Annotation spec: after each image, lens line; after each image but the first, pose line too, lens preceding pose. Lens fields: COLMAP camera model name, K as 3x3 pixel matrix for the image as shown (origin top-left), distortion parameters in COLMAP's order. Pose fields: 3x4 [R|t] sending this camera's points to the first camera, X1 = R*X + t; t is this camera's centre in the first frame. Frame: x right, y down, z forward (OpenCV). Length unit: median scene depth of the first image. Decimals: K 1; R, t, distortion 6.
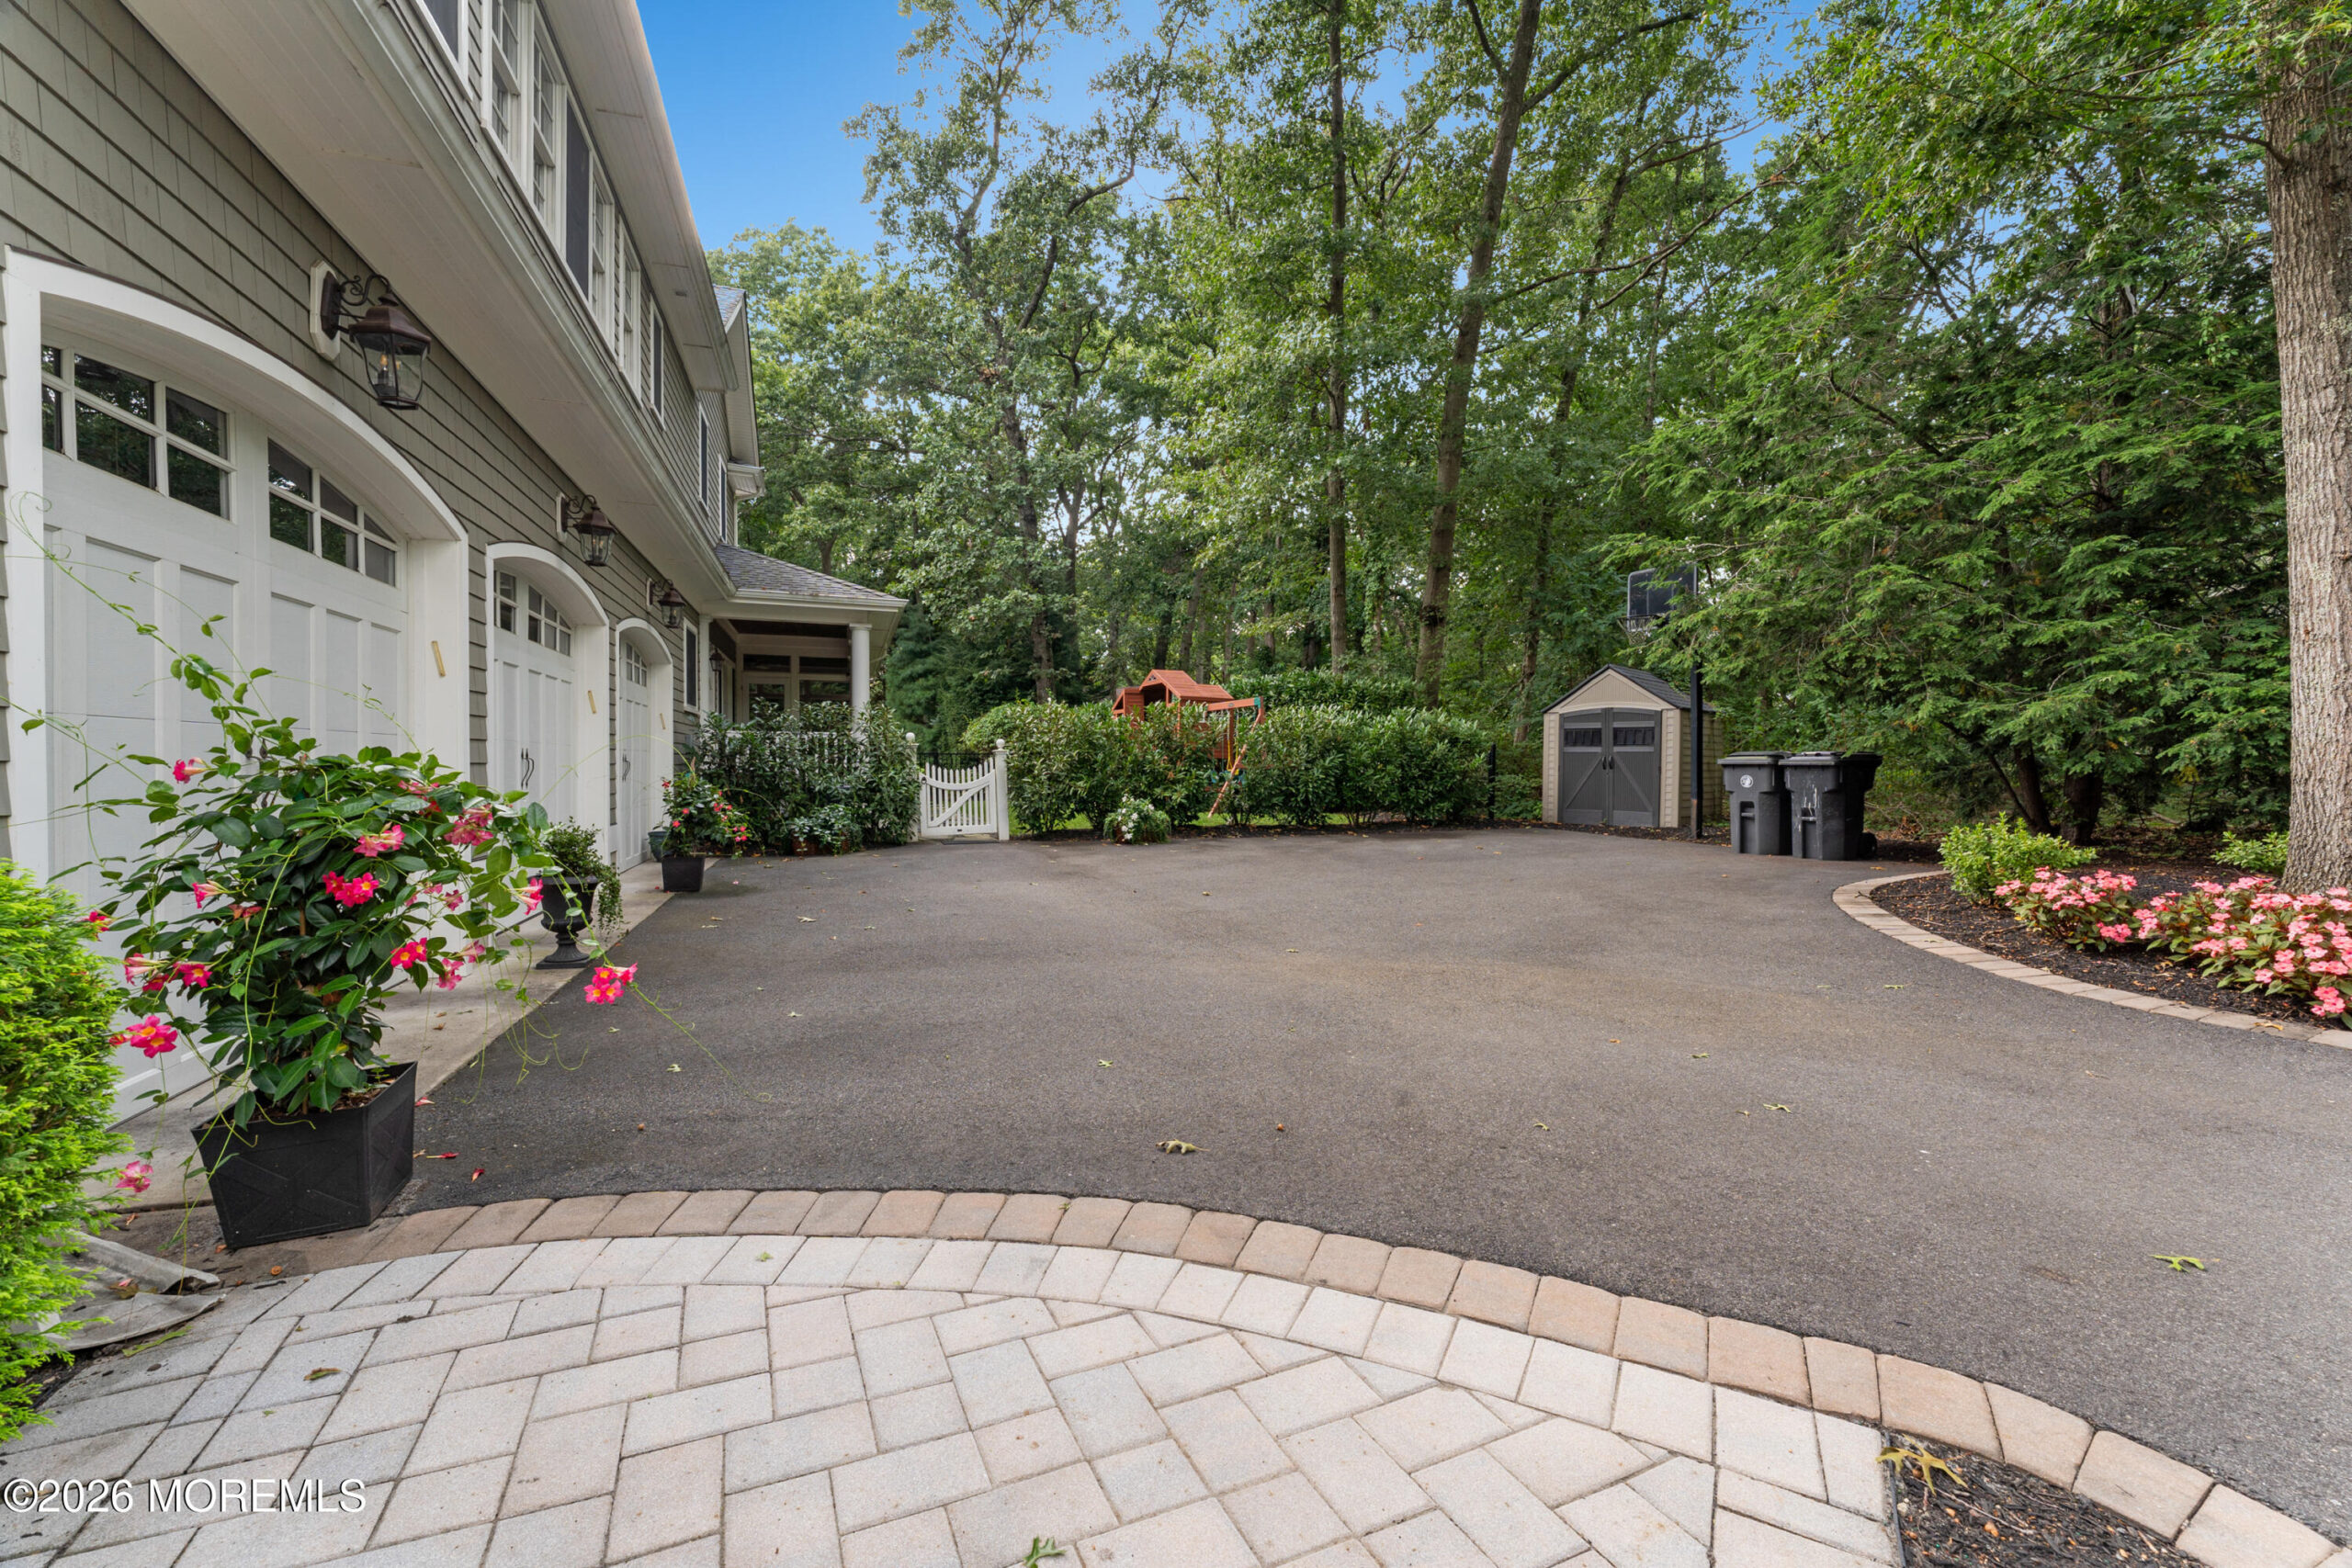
lens RADIAL K [[966.5, 0, 1190.0], [0, 966.5, 774.1], [0, 0, 1]] dist [0.001719, -0.000756]
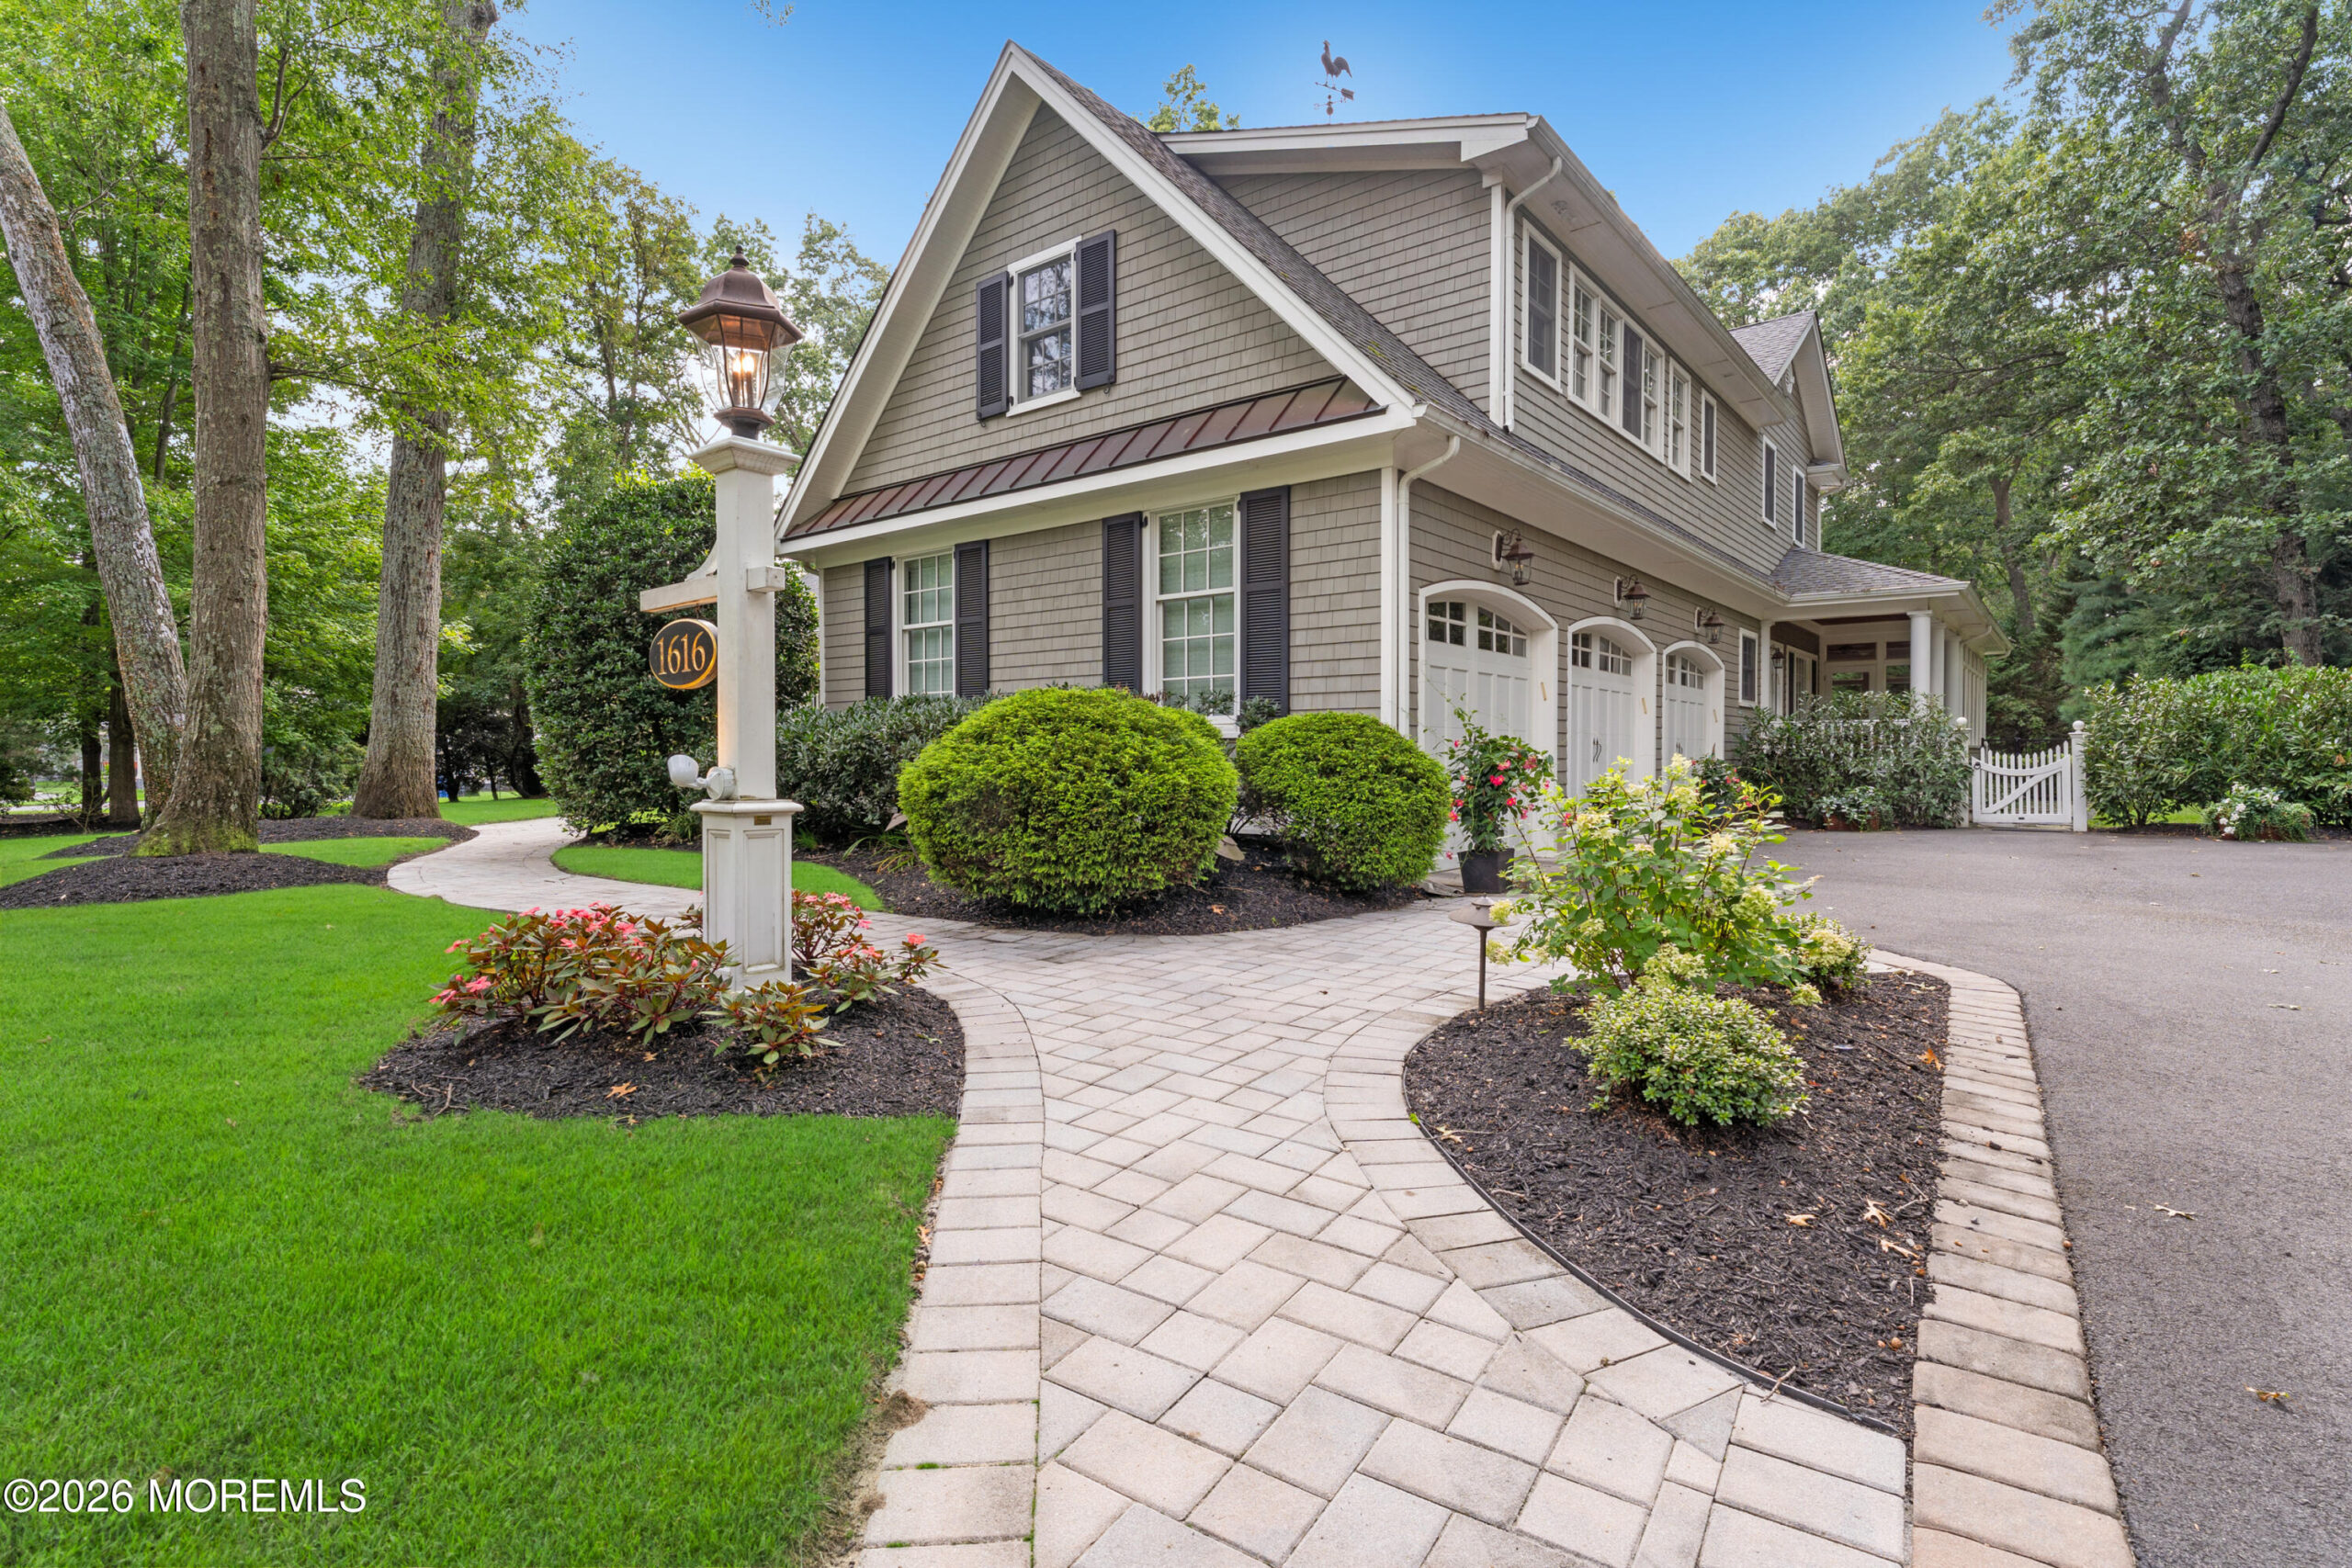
lens RADIAL K [[1158.5, 0, 1184.1], [0, 1158.5, 778.3], [0, 0, 1]] dist [0.002864, 0.001334]
pose [[0.530247, 0.009606, -0.847789, 0.314588], [-0.005552, 0.999954, 0.007857, 0.015668], [0.847825, 0.000541, 0.530276, -0.326359]]
